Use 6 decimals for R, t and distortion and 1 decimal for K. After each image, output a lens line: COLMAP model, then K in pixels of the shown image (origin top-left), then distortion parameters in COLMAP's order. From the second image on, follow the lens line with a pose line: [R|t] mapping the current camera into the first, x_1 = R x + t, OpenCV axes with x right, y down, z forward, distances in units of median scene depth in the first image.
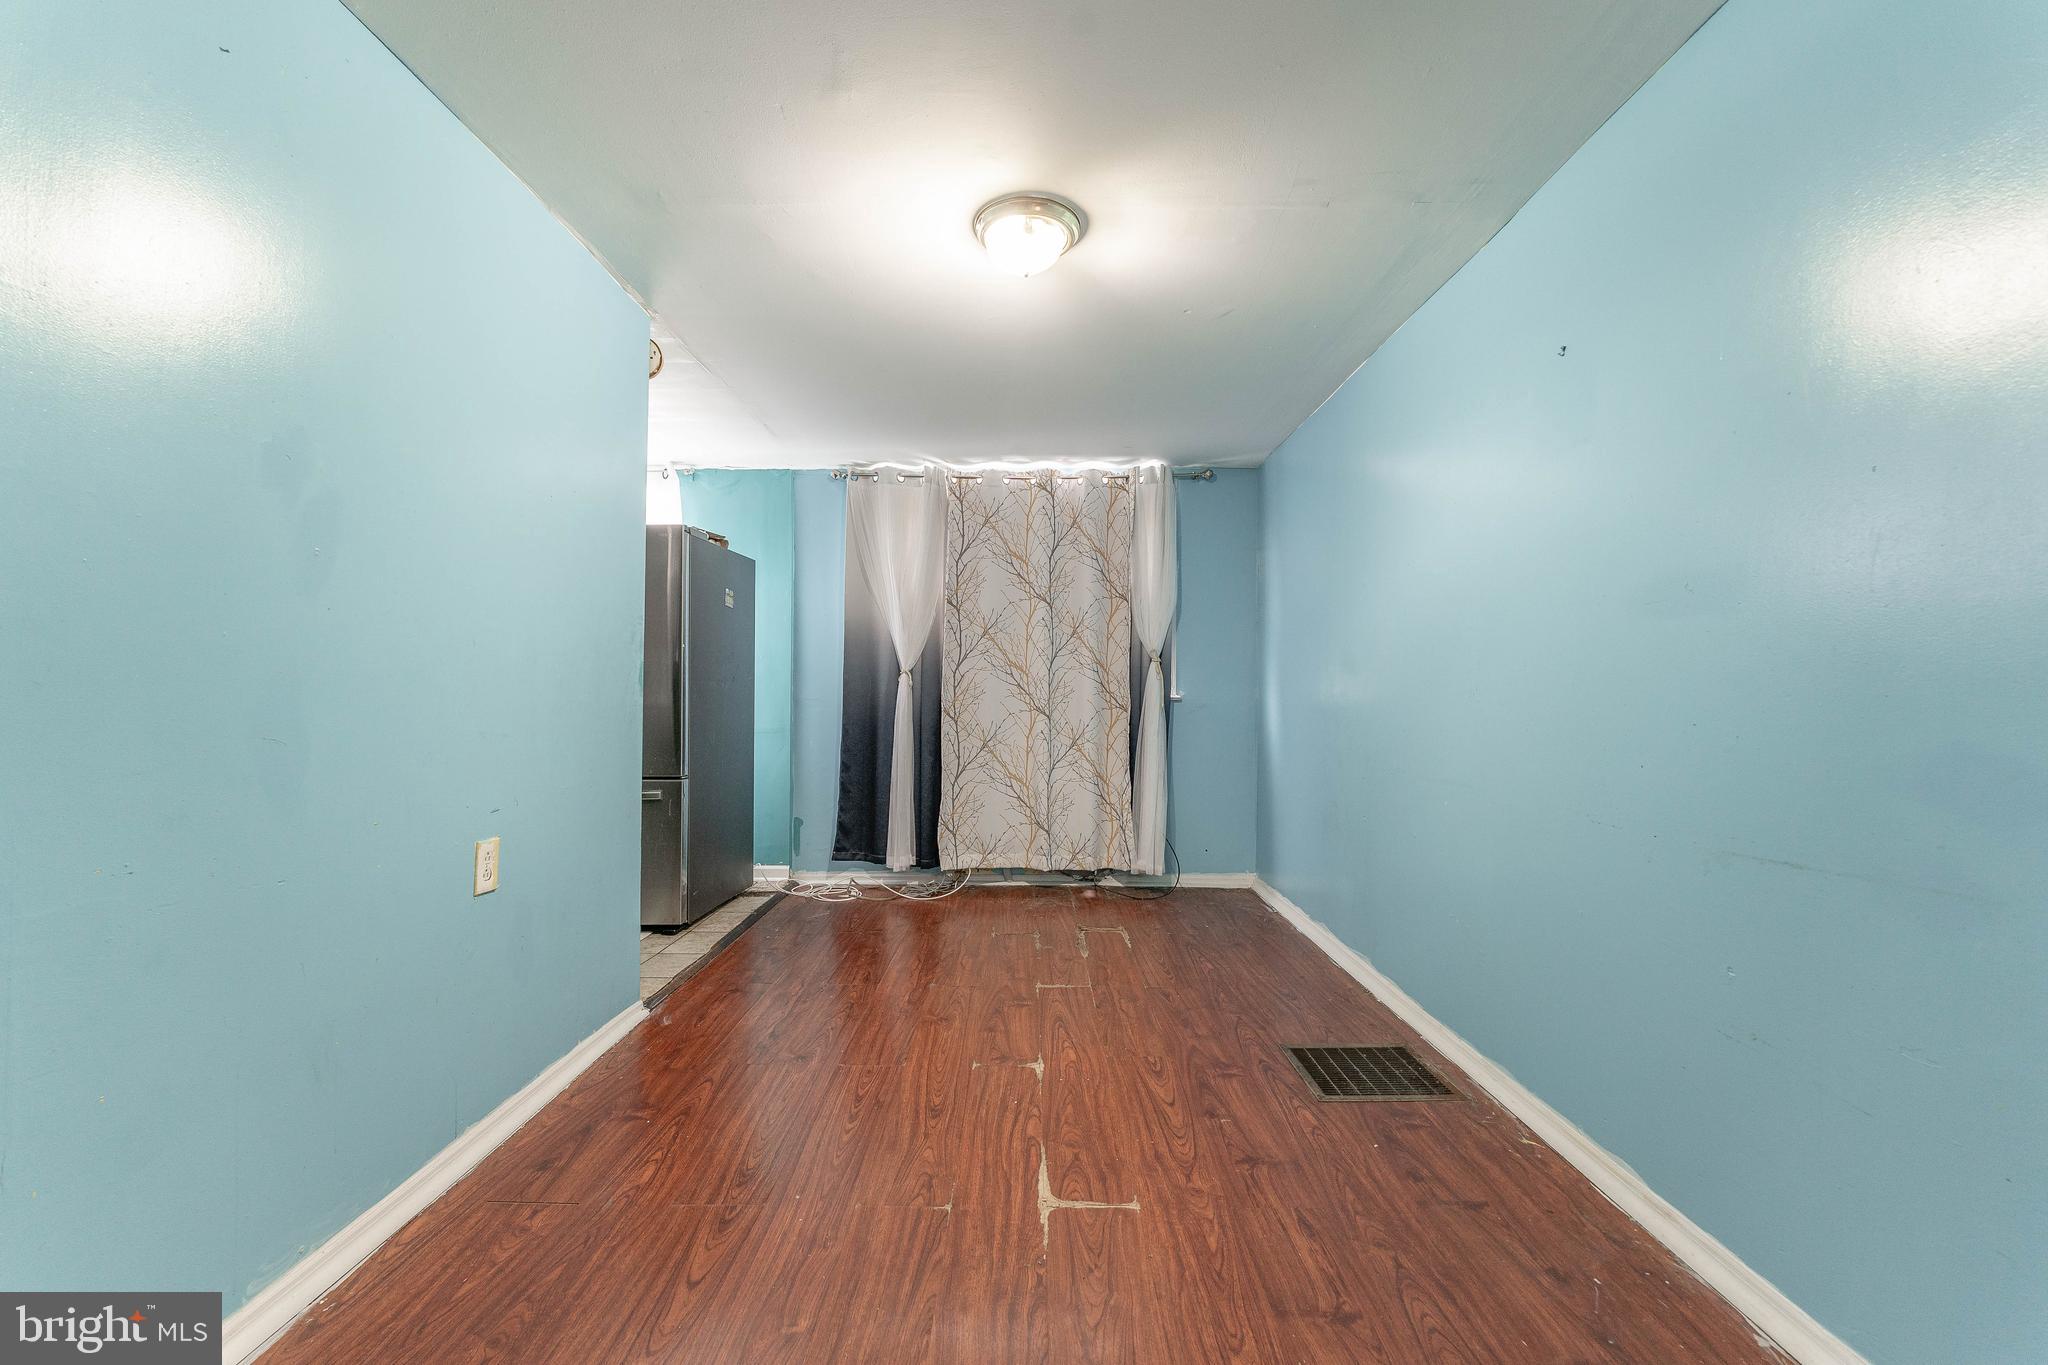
lens RADIAL K [[811.5, 0, 1014.2], [0, 811.5, 663.1], [0, 0, 1]] dist [-0.001853, -0.000092]
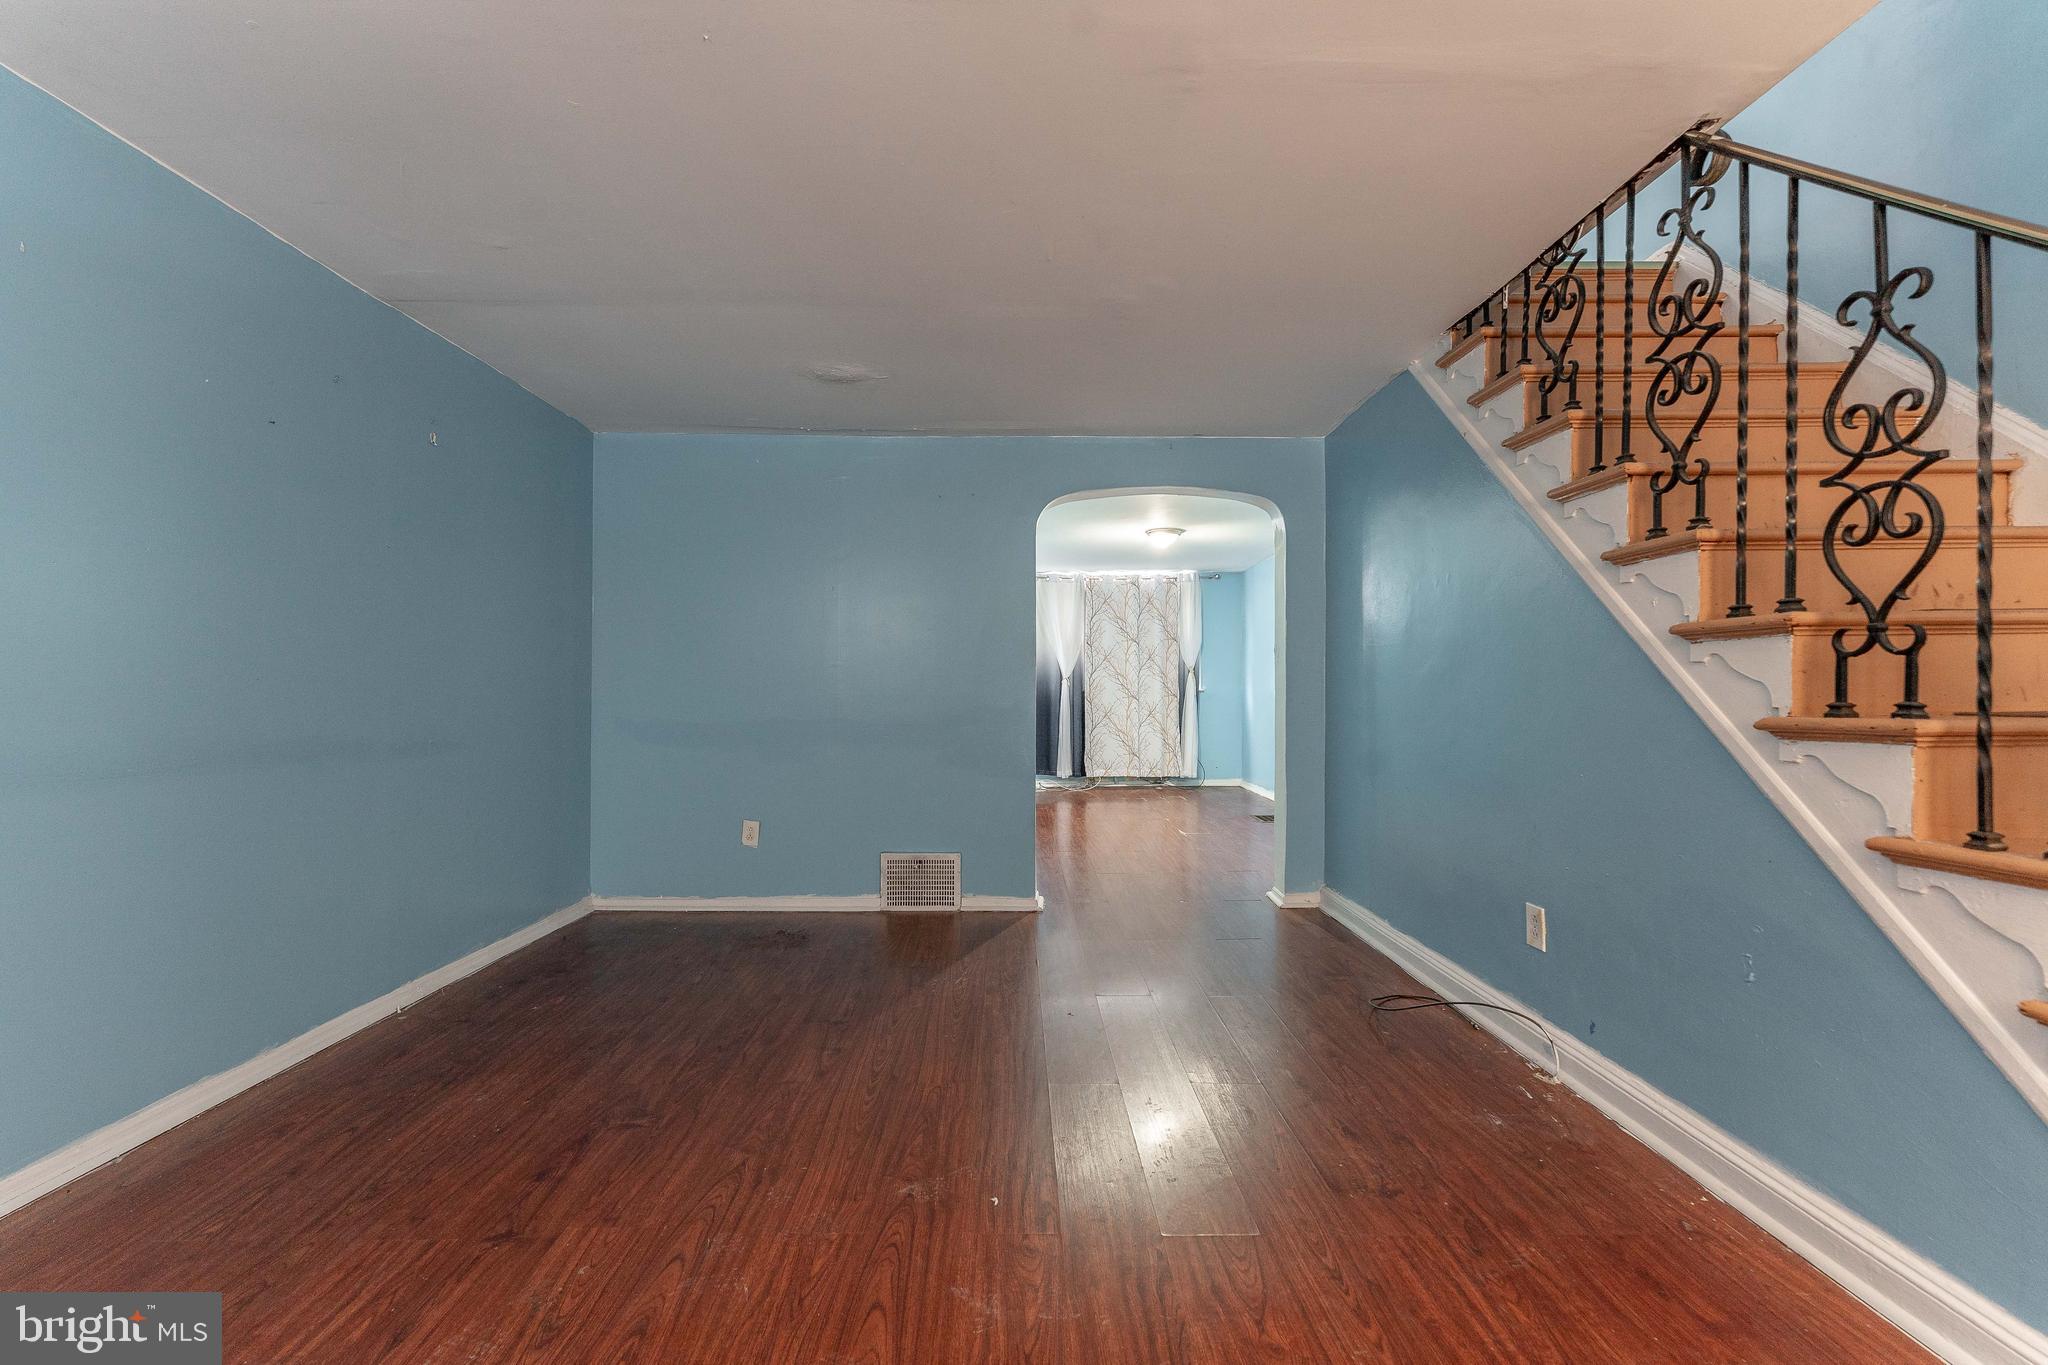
lens RADIAL K [[811.5, 0, 1021.7], [0, 811.5, 691.4], [0, 0, 1]] dist [-0.001853, -0.000092]
pose [[0.999176, -0.009458, 0.039478, -0.318584], [0.008848, 0.999839, 0.015605, 0.010863], [-0.039619, -0.015243, 0.999099, -0.967145]]
